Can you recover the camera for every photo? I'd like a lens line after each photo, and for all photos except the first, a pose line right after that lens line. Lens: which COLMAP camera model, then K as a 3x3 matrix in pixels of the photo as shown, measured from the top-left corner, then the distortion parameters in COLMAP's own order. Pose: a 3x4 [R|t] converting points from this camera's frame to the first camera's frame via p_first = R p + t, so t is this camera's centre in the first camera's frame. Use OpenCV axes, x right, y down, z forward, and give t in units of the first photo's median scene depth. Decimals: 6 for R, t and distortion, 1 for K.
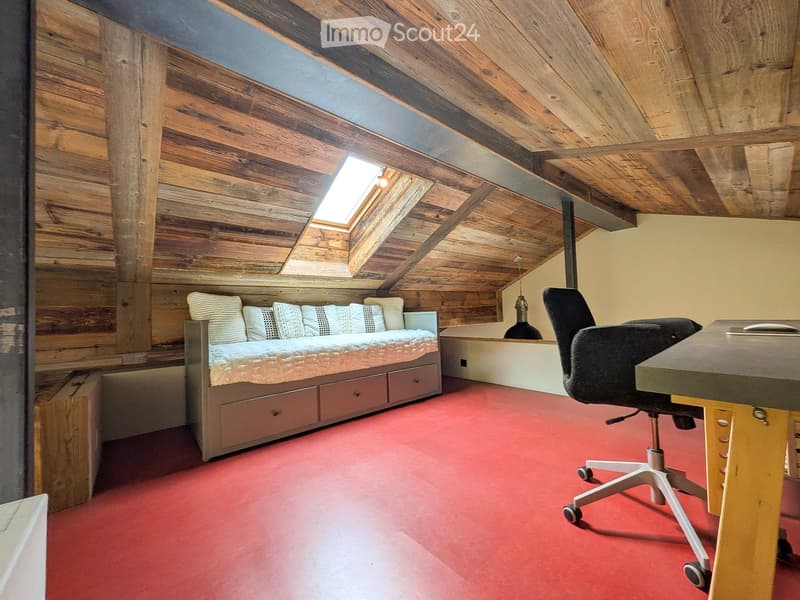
lens RADIAL K [[318.2, 0, 400.6], [0, 318.2, 303.5], [0, 0, 1]] dist [-0.003336, -0.000194]
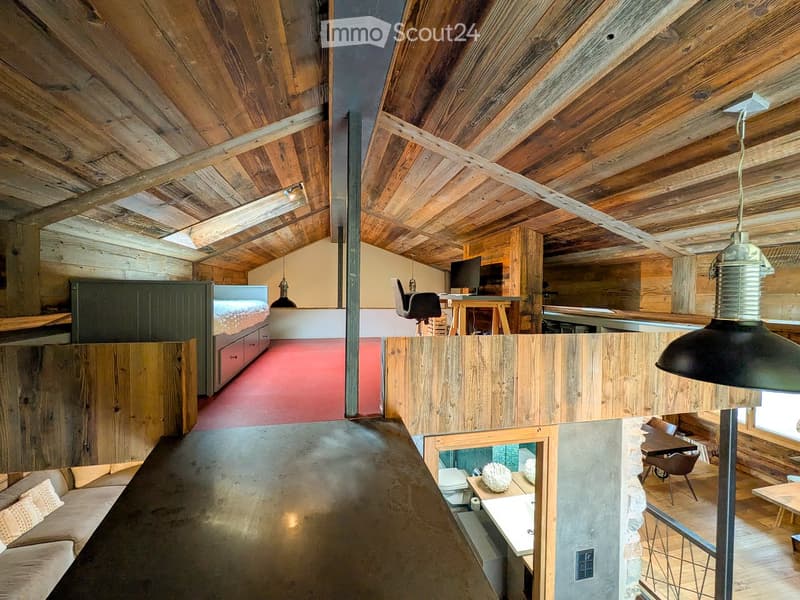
lens RADIAL K [[318.2, 0, 401.2], [0, 318.2, 300.4], [0, 0, 1]] dist [-0.003336, -0.000194]
pose [[0.469210, 0.022527, 0.882799, -0.901648], [-0.063442, 0.997951, 0.008254, 0.042939], [-0.880805, -0.059880, 0.469678, -0.130976]]
